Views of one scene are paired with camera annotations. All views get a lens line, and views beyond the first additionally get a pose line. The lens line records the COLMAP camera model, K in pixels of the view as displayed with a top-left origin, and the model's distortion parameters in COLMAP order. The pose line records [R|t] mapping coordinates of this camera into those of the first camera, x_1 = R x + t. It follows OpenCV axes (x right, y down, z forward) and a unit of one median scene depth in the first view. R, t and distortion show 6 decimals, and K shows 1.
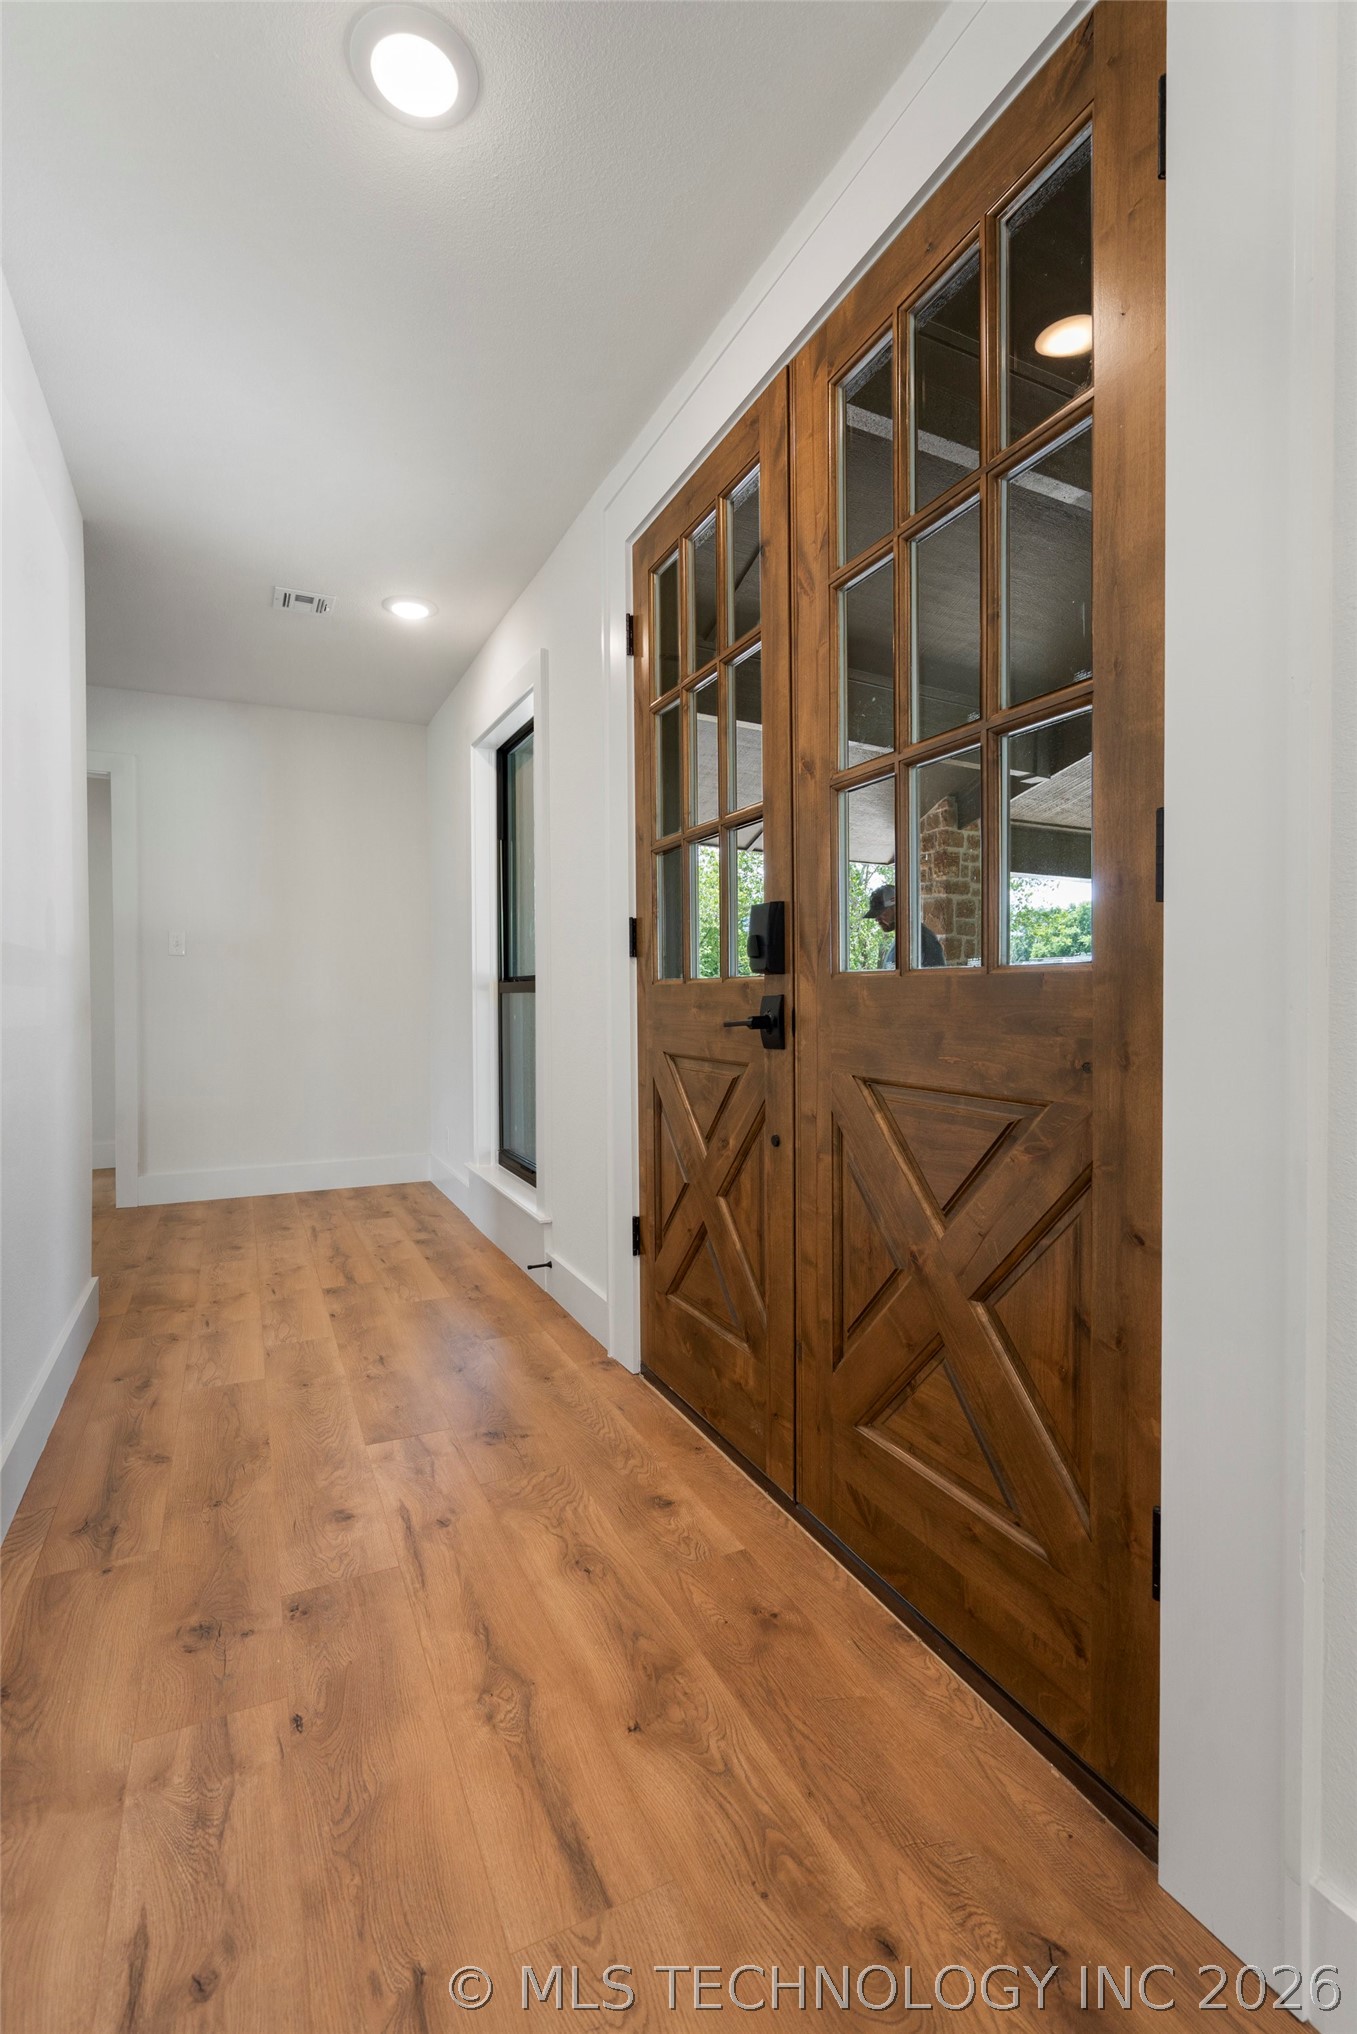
lens RADIAL K [[925.6, 0, 680.1], [0, 925.6, 1014.3], [0, 0, 1]] dist [-0.006357, 0.004047]
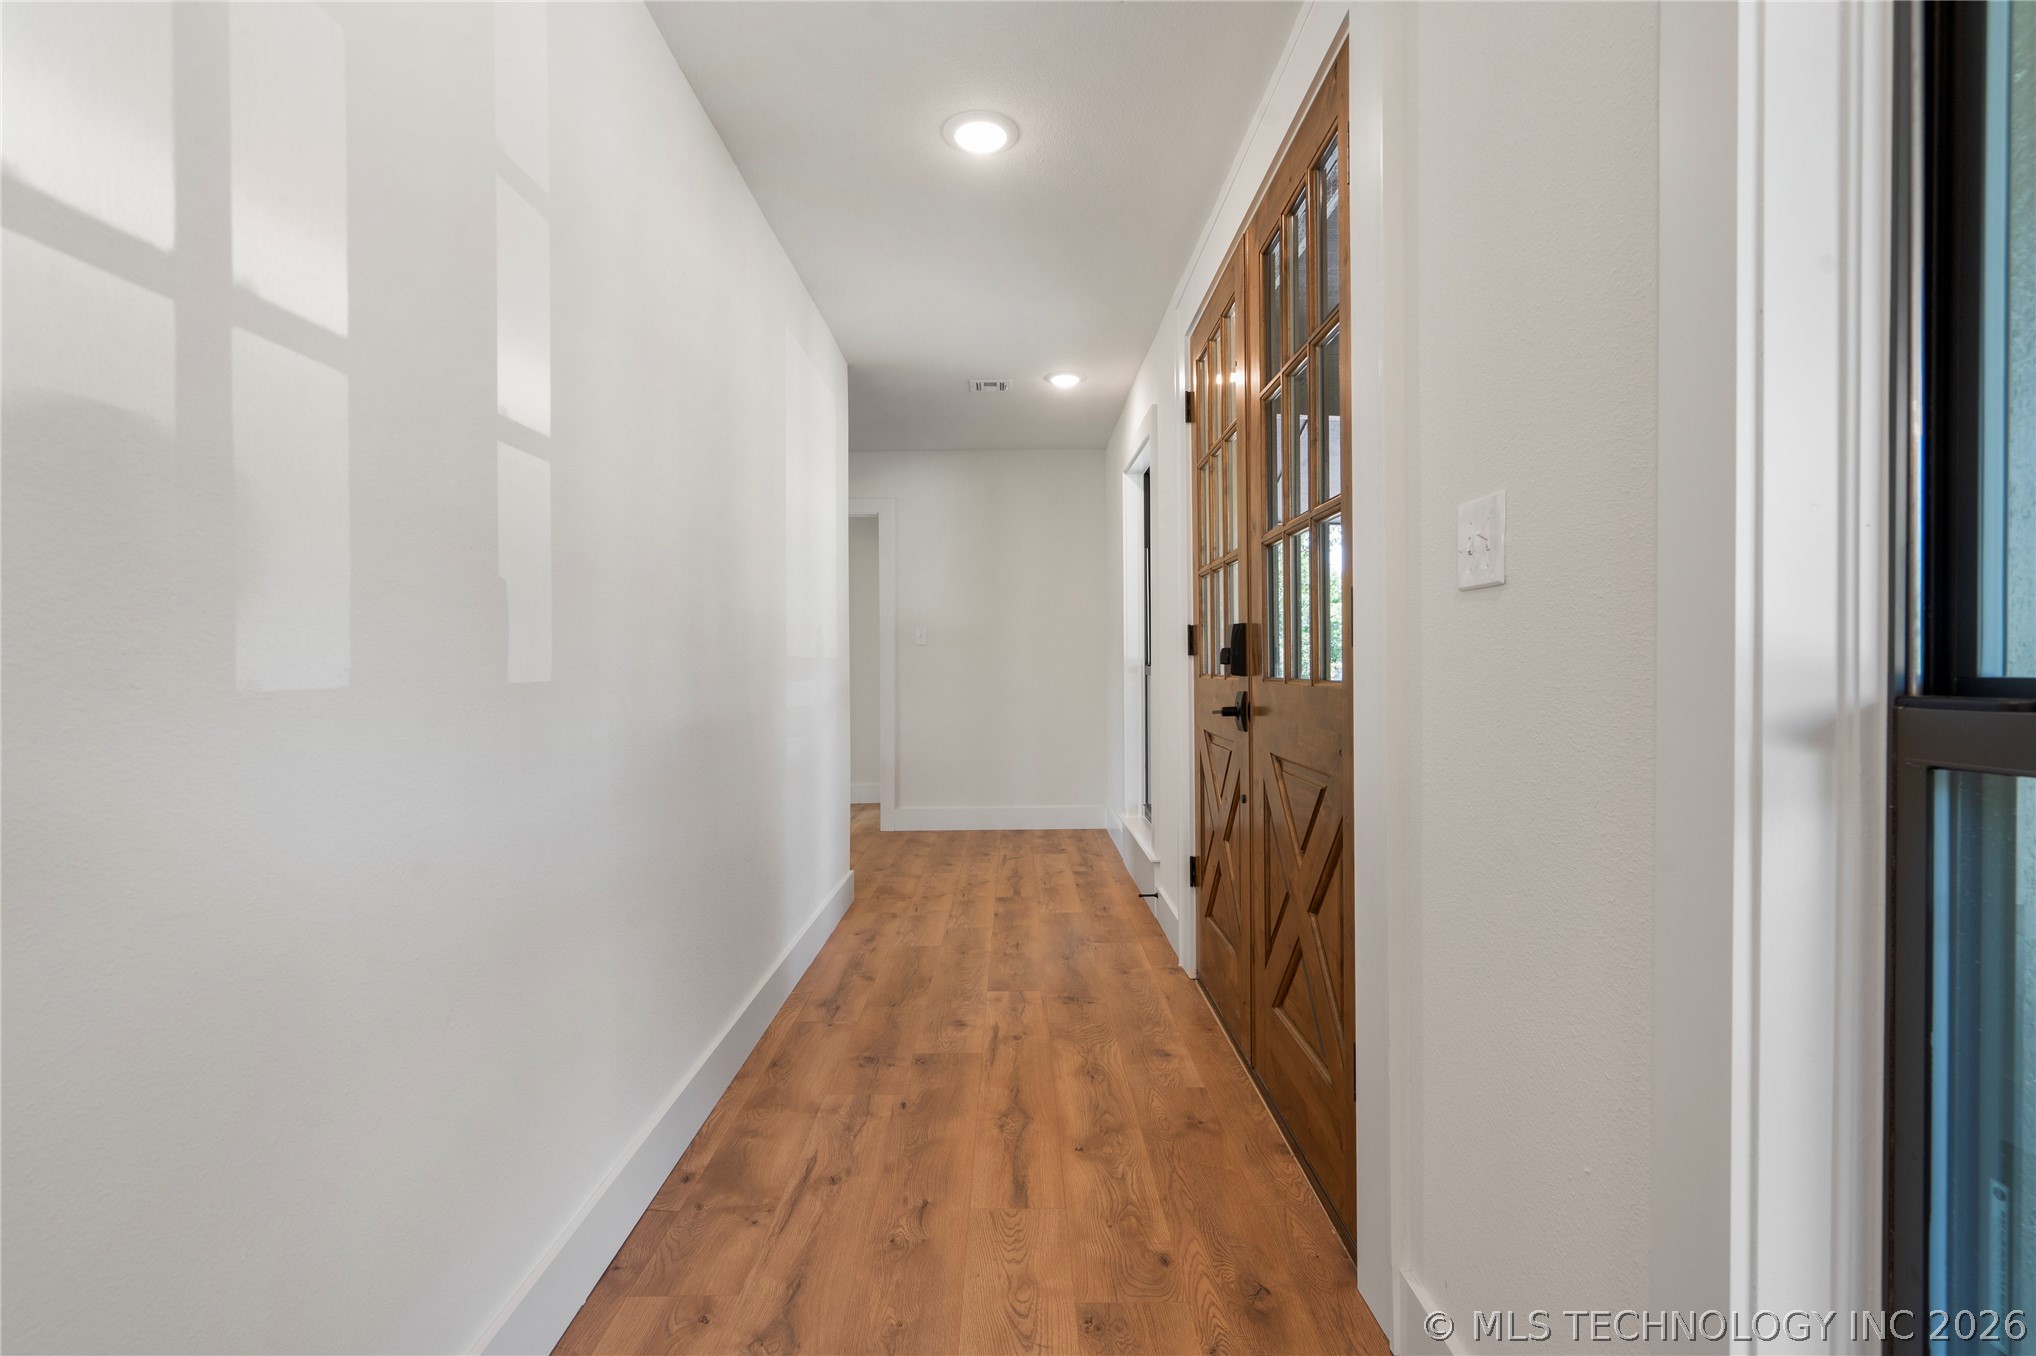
lens RADIAL K [[926.5, 0, 1020.1], [0, 926.5, 675.6], [0, 0, 1]] dist [-0.006357, 0.004047]
pose [[0.903679, 0.000825, -0.428209, 0.398310], [-0.002758, 0.999989, -0.003893, -0.038638], [0.428201, 0.004700, 0.903671, -0.373895]]
